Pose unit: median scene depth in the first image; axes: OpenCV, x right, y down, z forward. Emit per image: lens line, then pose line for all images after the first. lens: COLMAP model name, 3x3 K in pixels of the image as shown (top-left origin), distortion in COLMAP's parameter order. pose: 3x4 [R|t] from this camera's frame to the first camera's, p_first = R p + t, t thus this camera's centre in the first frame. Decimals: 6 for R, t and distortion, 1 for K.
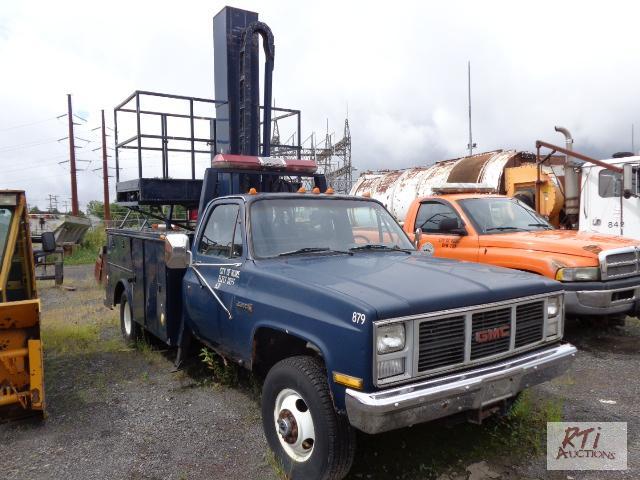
lens RADIAL K [[487.3, 0, 320.0], [0, 487.3, 240.0], [0, 0, 1]] dist [0.001187, 0.002660]
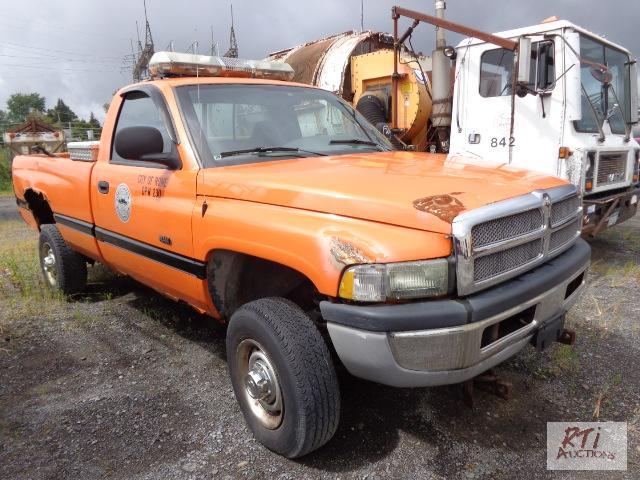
lens RADIAL K [[508.4, 0, 320.0], [0, 508.4, 240.0], [0, 0, 1]] dist [0.001947, 0.000894]
pose [[0.979399, -0.044058, 0.197072, 0.244351], [0.014640, 0.988833, 0.148309, -0.008349], [-0.201405, -0.142369, 0.969106, 0.399821]]
